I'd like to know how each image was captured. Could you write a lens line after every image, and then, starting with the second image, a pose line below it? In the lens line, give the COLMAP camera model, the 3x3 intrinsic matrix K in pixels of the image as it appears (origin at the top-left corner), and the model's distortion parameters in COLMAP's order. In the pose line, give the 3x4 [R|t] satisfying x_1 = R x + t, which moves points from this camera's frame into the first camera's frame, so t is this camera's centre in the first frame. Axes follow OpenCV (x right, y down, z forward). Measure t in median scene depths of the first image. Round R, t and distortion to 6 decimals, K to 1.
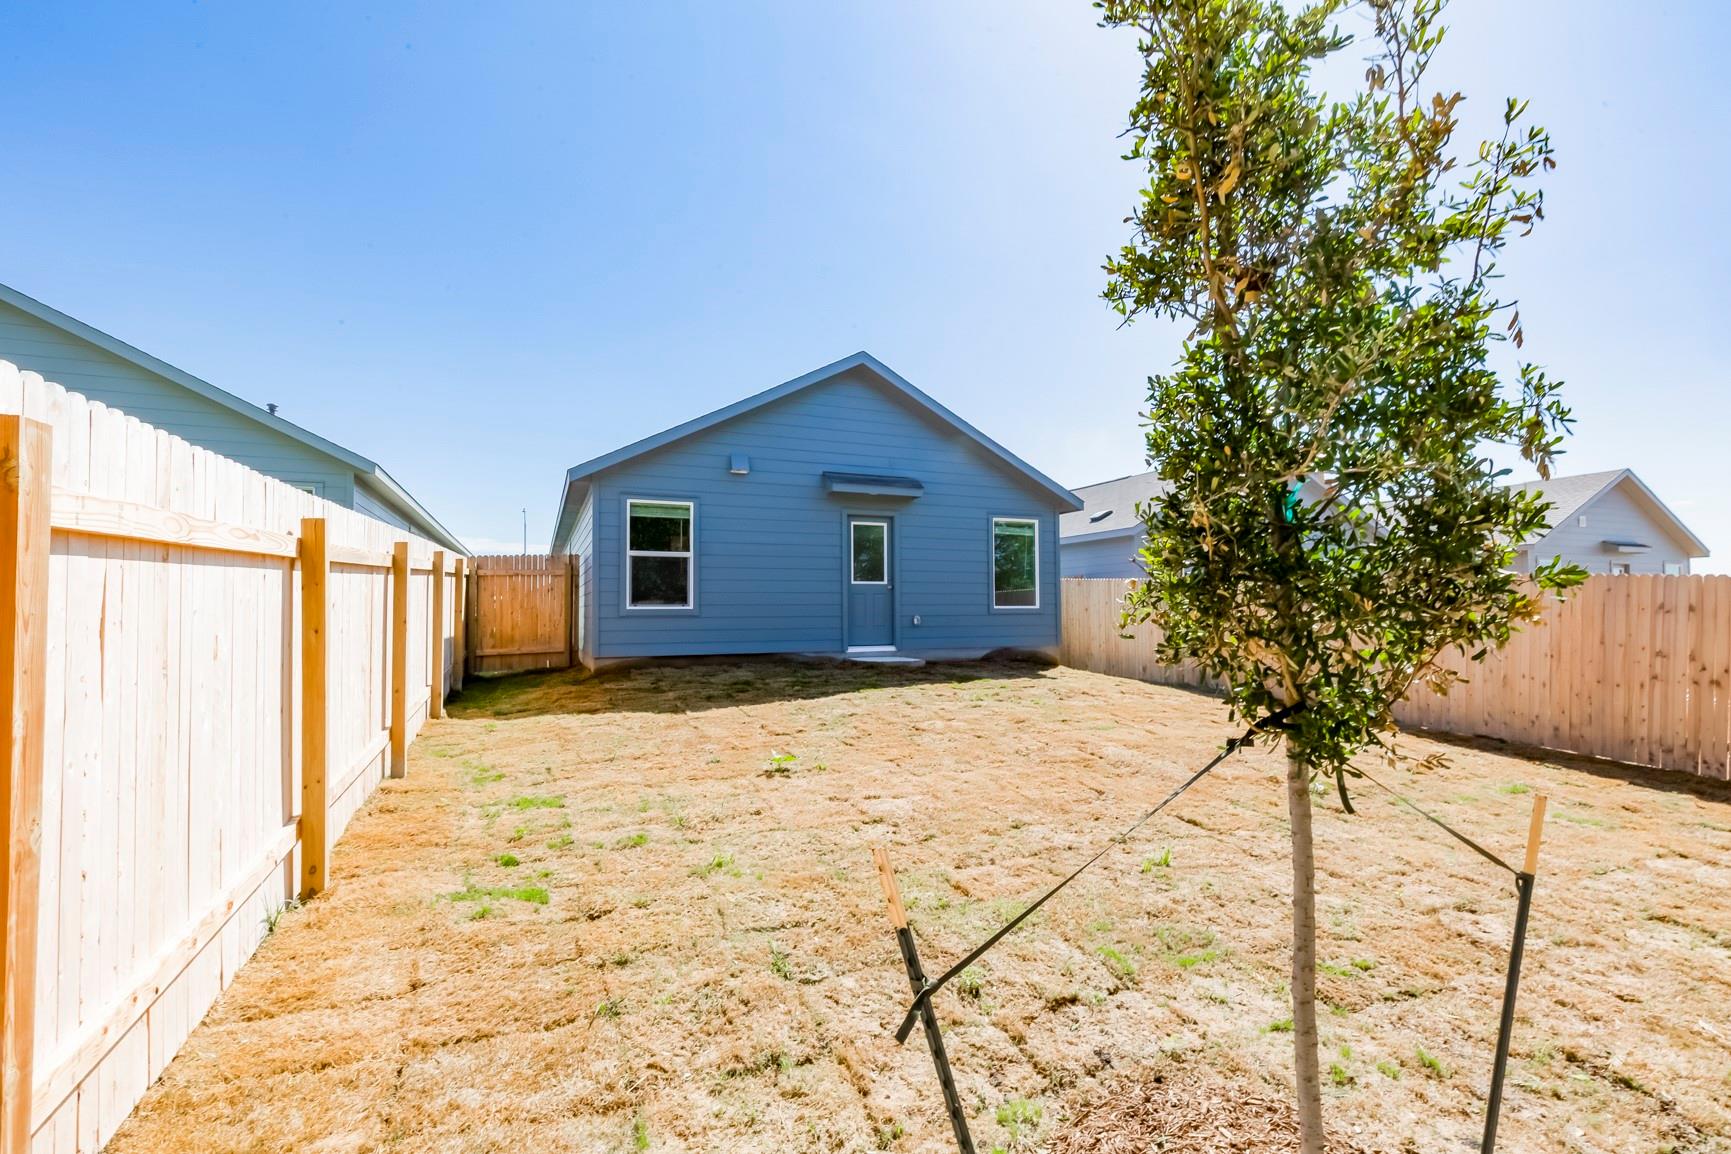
lens RADIAL K [[787.6, 0, 860.3], [0, 787.6, 586.7], [0, 0, 1]] dist [0.009391, 0.000007]
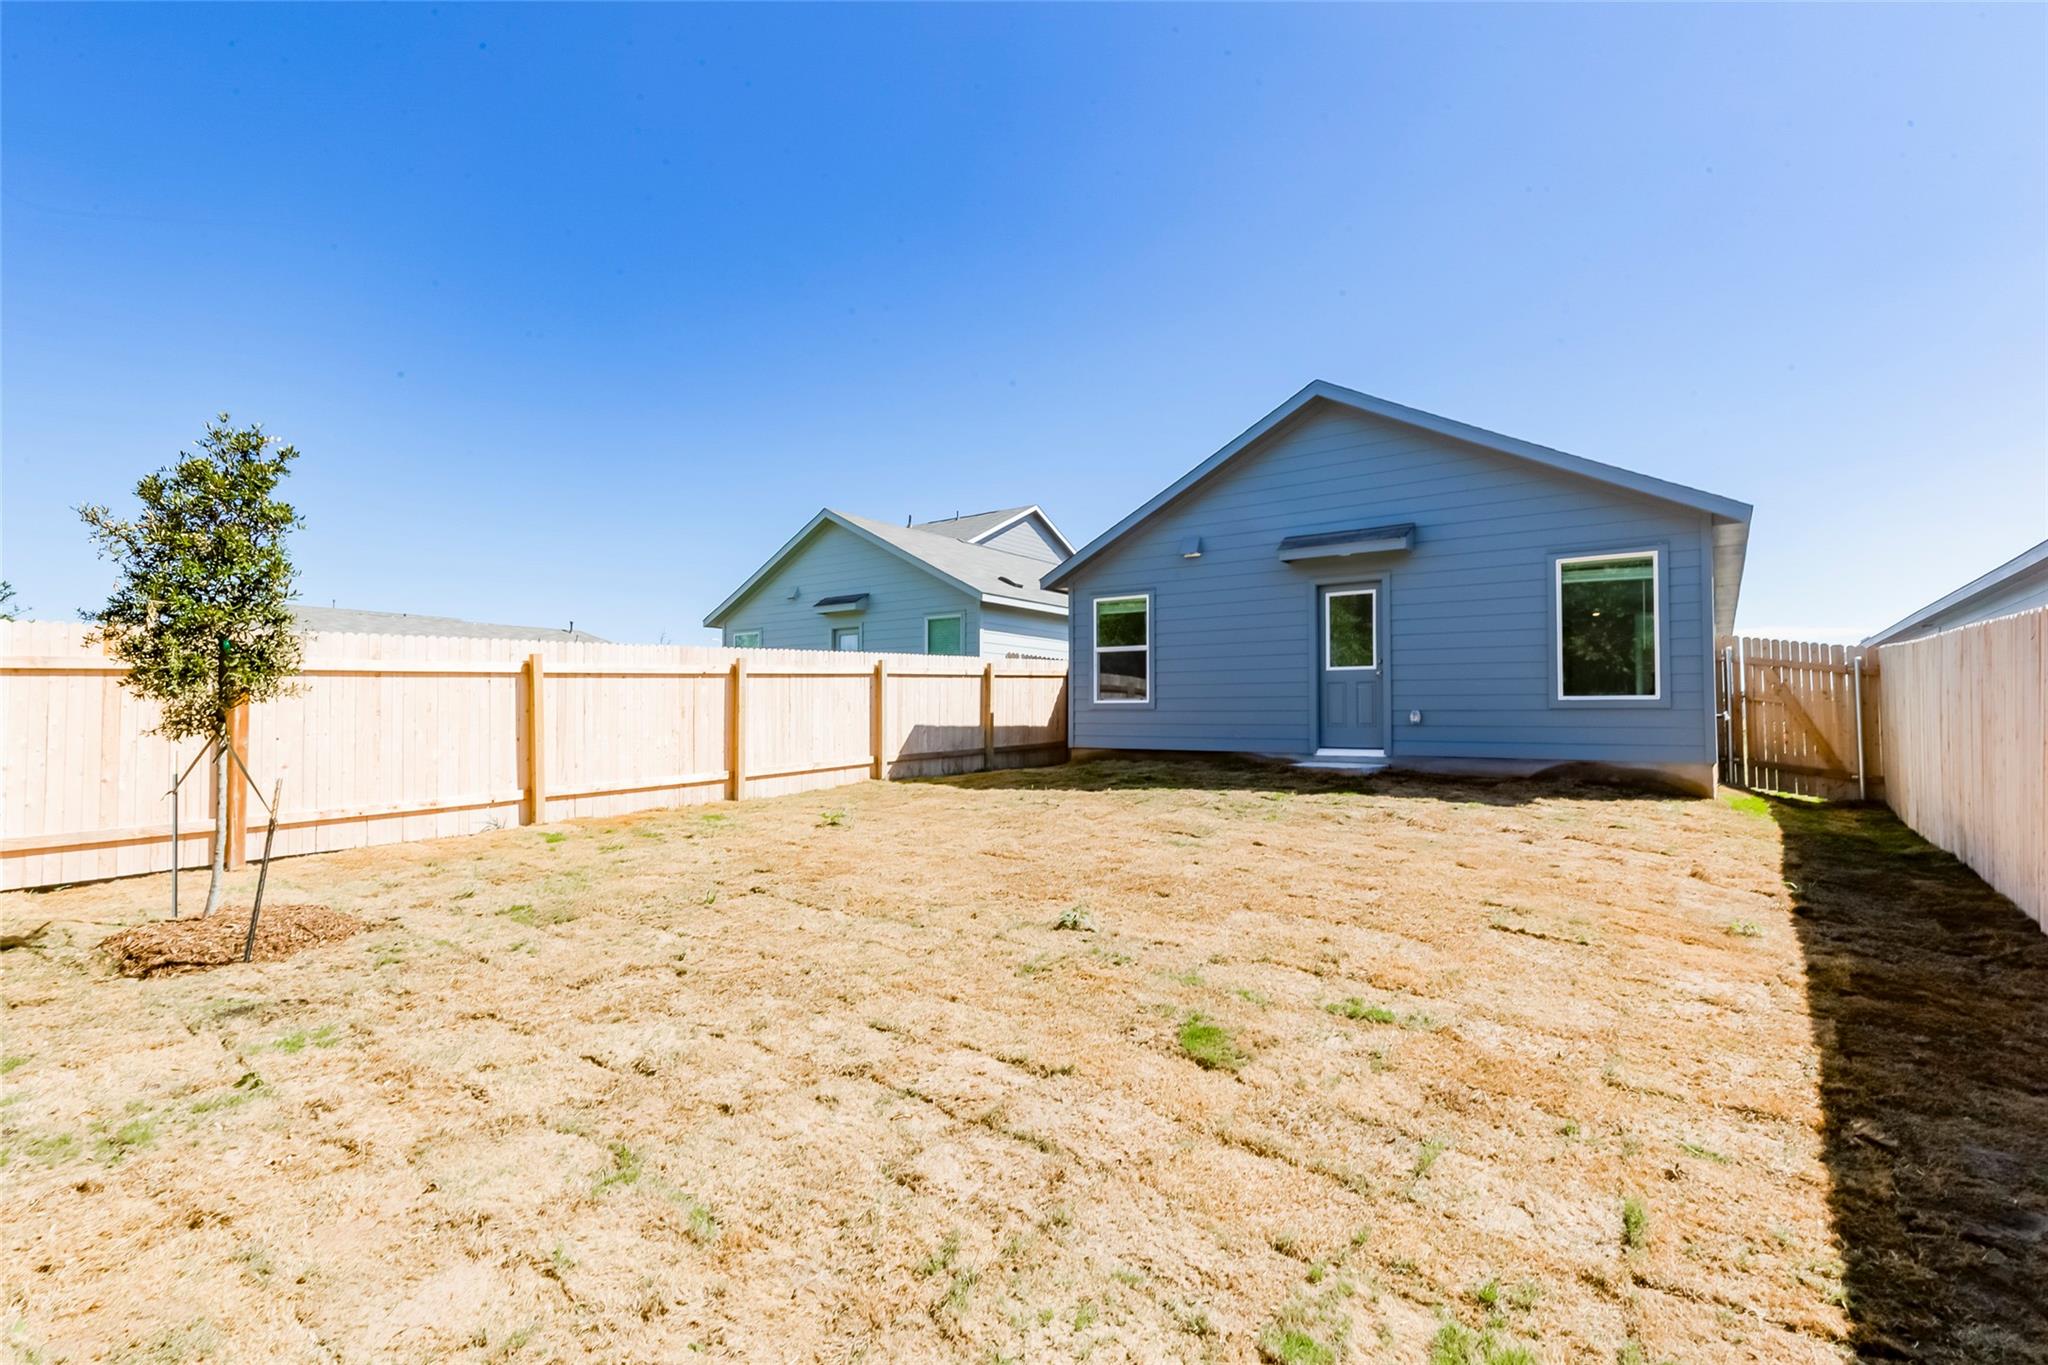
lens RADIAL K [[931.9, 0, 1017.8], [0, 931.9, 693.9], [0, 0, 1]] dist [0.009391, 0.000007]
pose [[0.503559, -0.017061, -0.863792, 0.676885], [0.019943, 0.999768, -0.008121, 0.022443], [0.863730, -0.013137, 0.503783, 0.259295]]
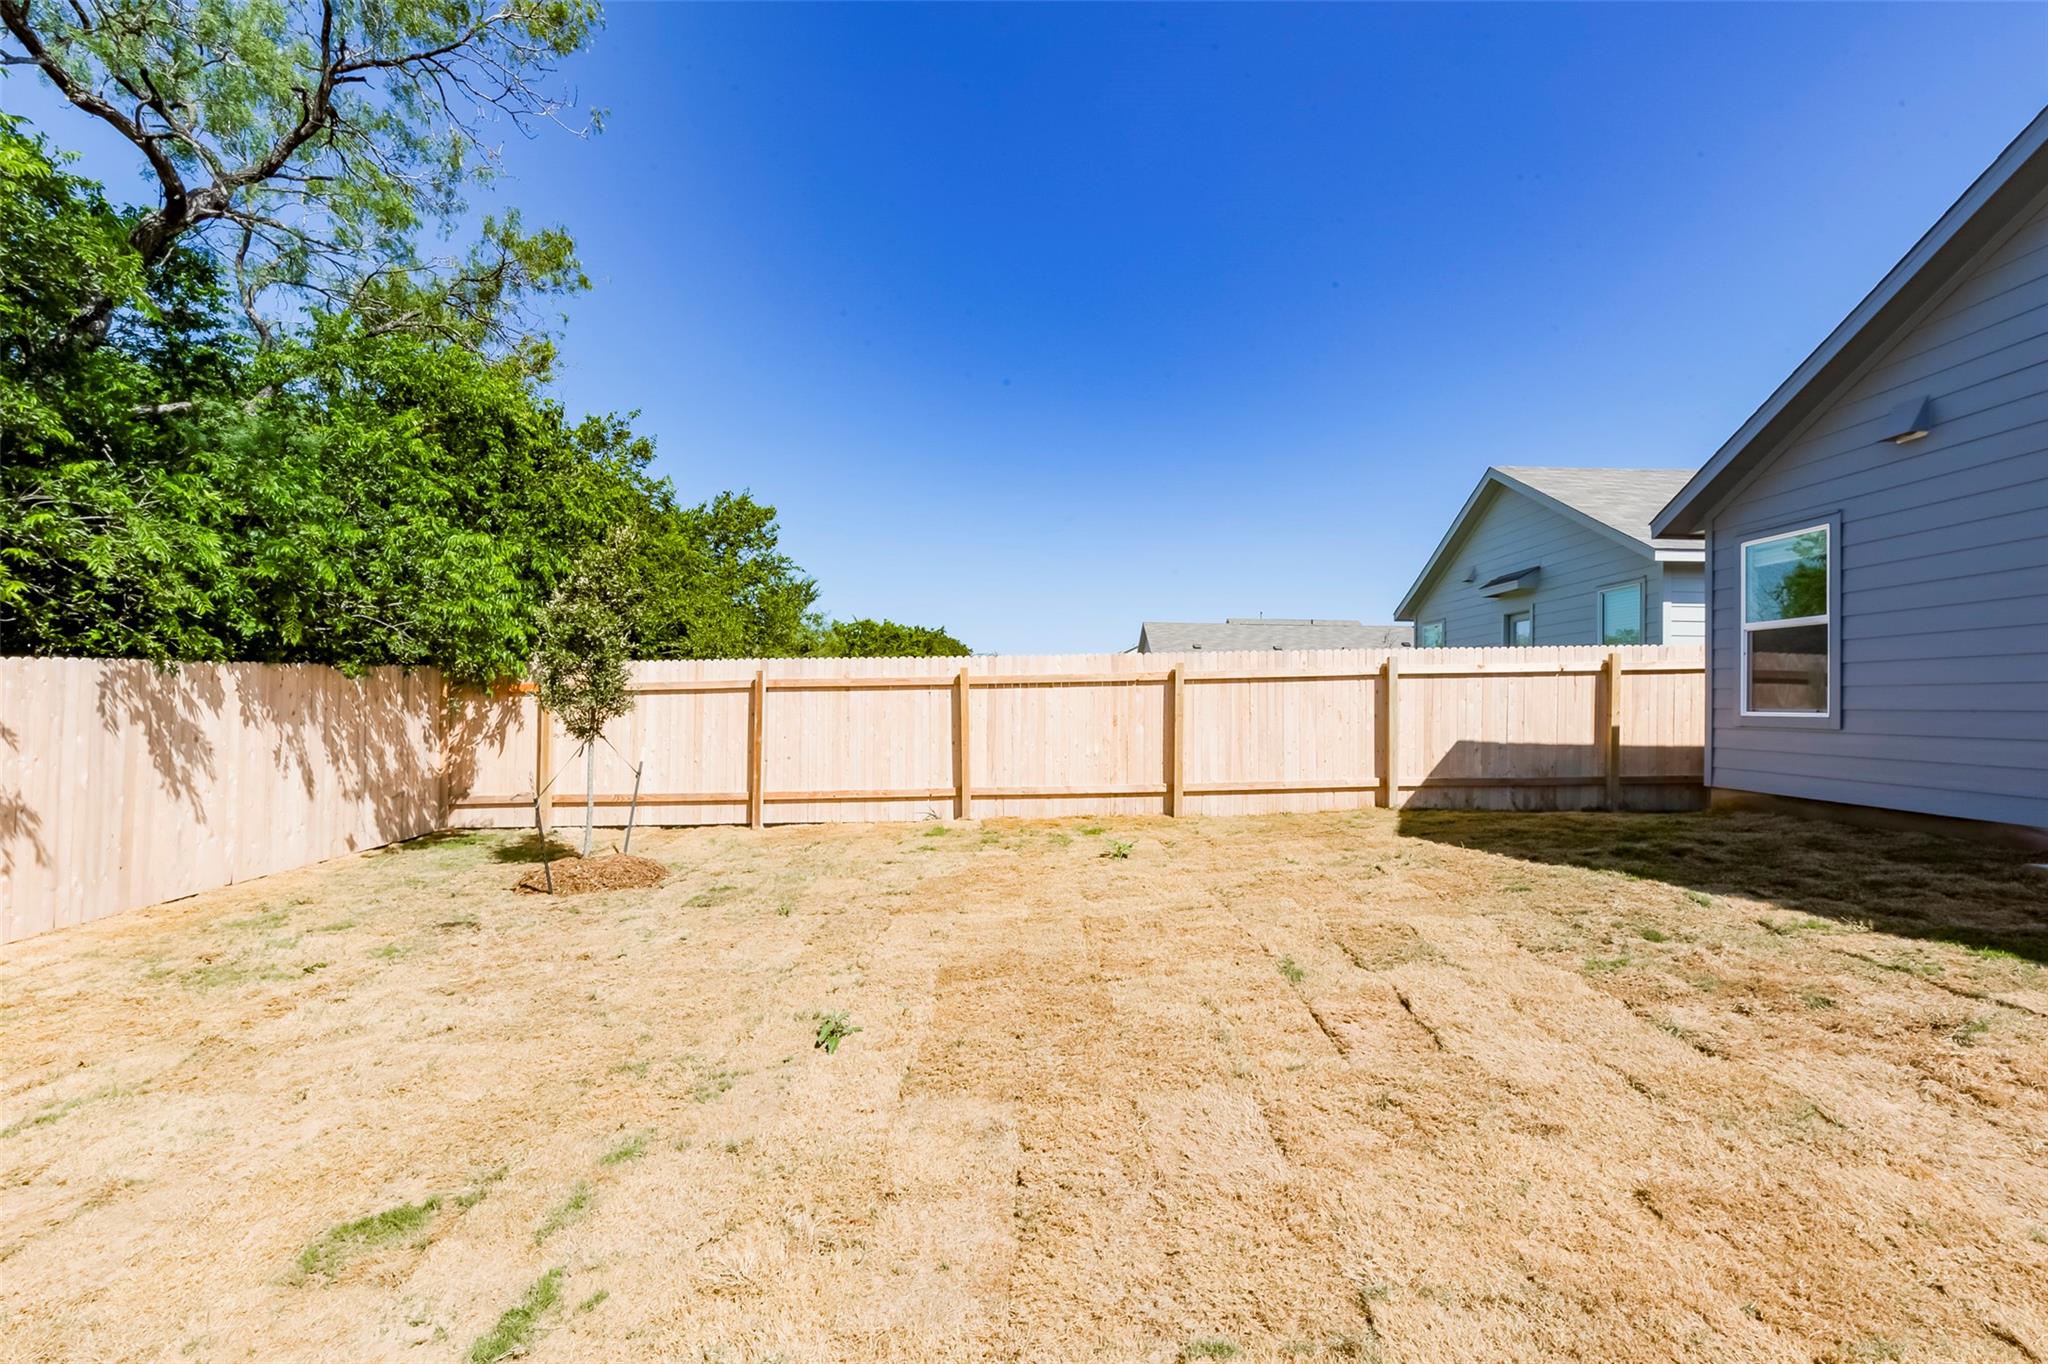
lens RADIAL K [[931.9, 0, 1017.8], [0, 931.9, 693.4], [0, 0, 1]] dist [0.009391, 0.000007]
pose [[-0.399535, -0.012283, -0.916636, 0.586109], [0.013277, 0.999728, -0.019183, 0.016094], [0.916622, -0.019834, -0.399263, 0.706367]]
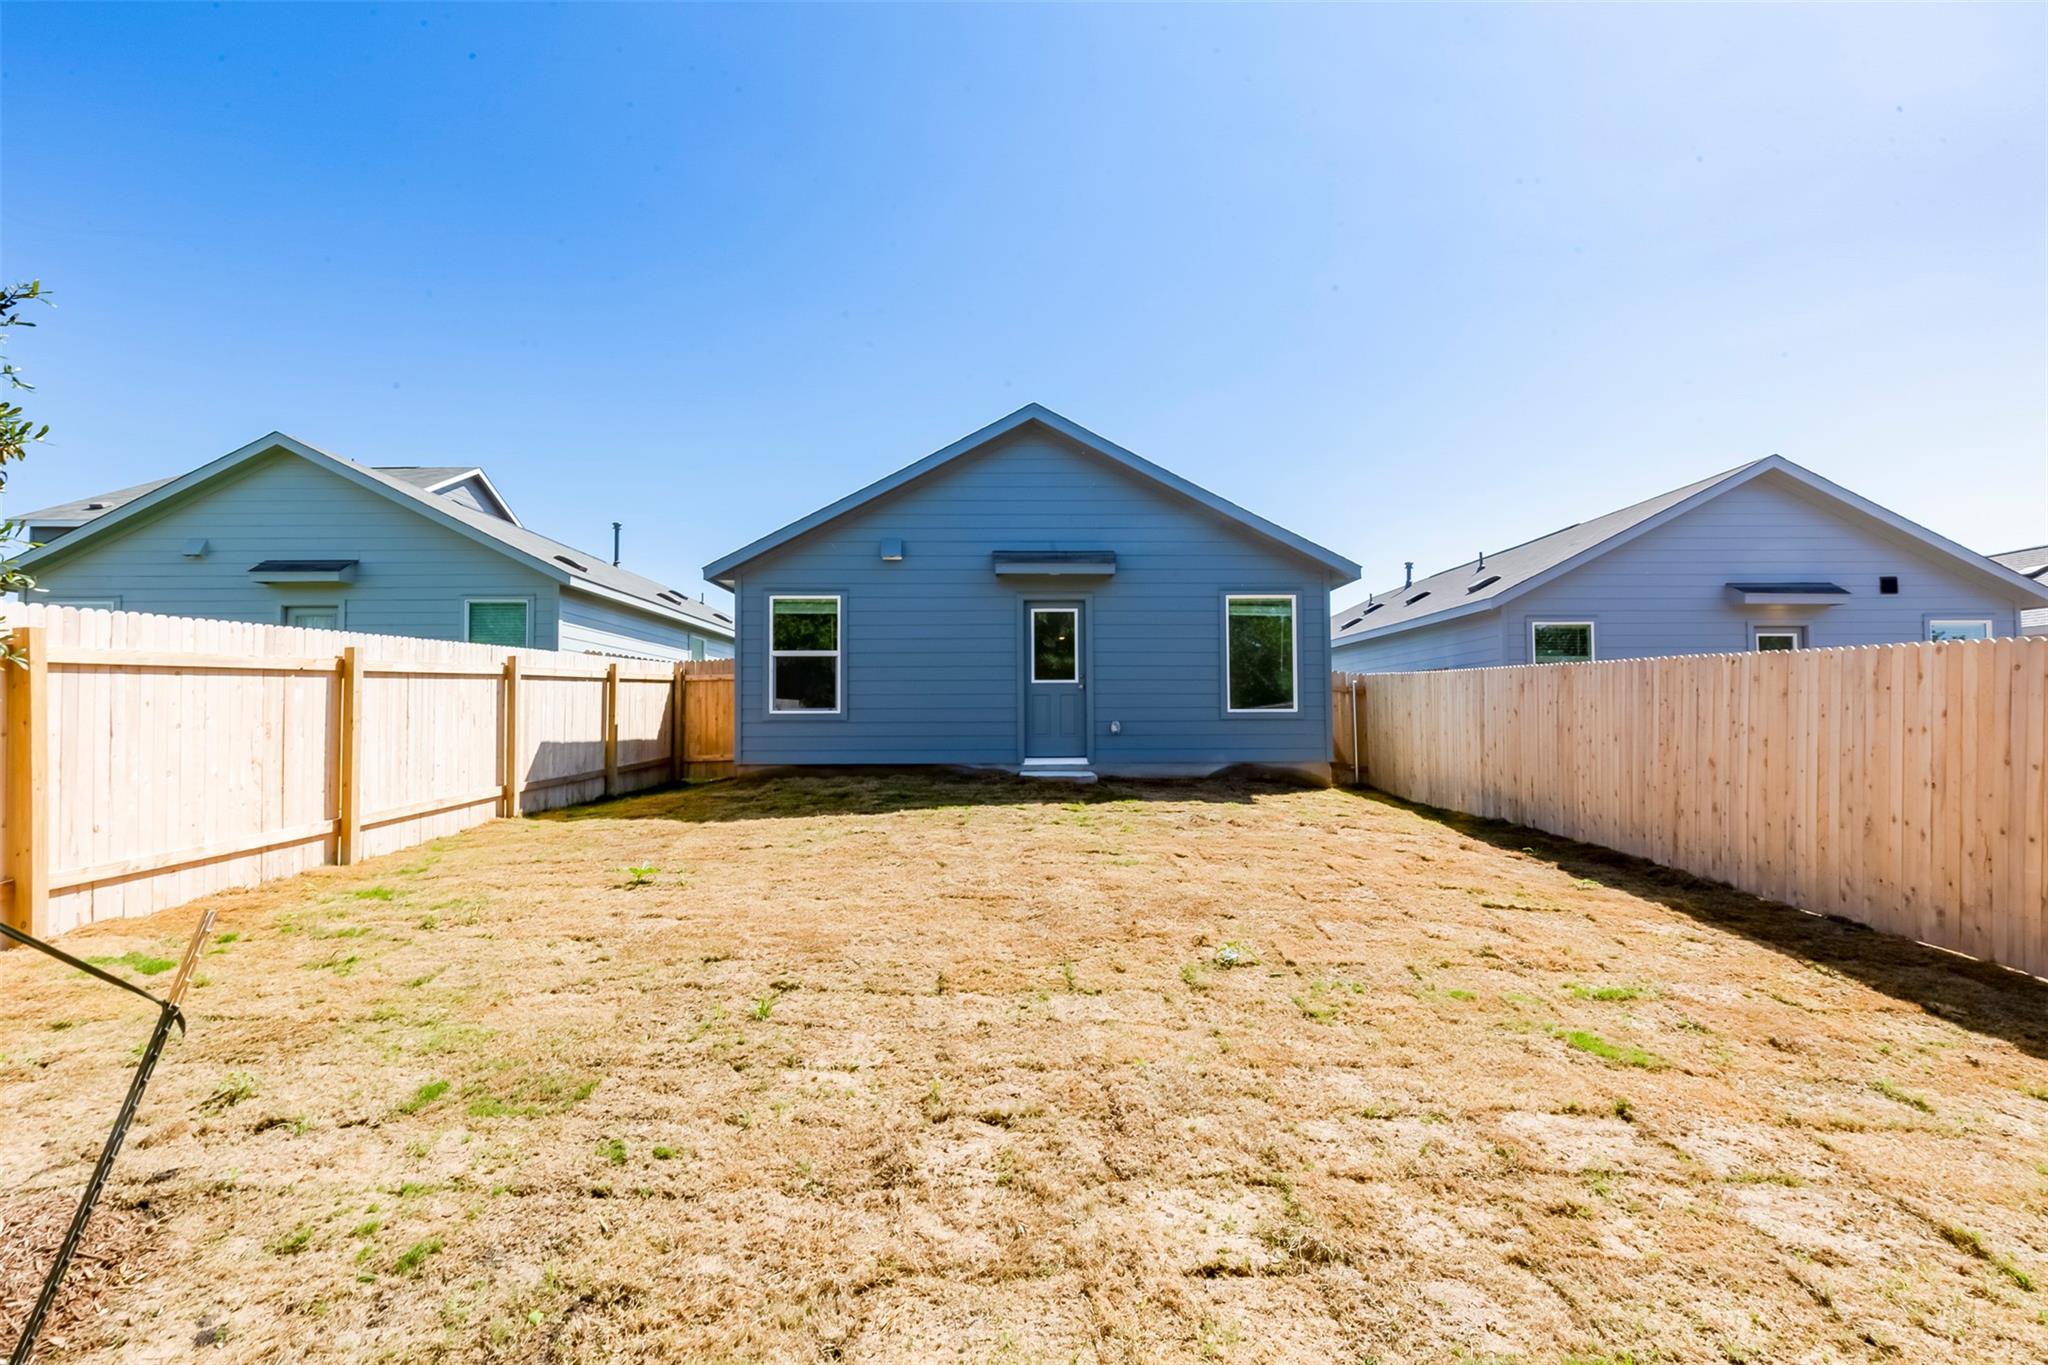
lens RADIAL K [[936.9, 0, 1020.5], [0, 936.9, 693.6], [0, 0, 1]] dist [0.007085, 0.000112]
pose [[0.923449, -0.012138, -0.383529, 0.372802], [0.012017, 0.999924, -0.002712, 0.010526], [0.383532, -0.002104, 0.923525, 0.081663]]
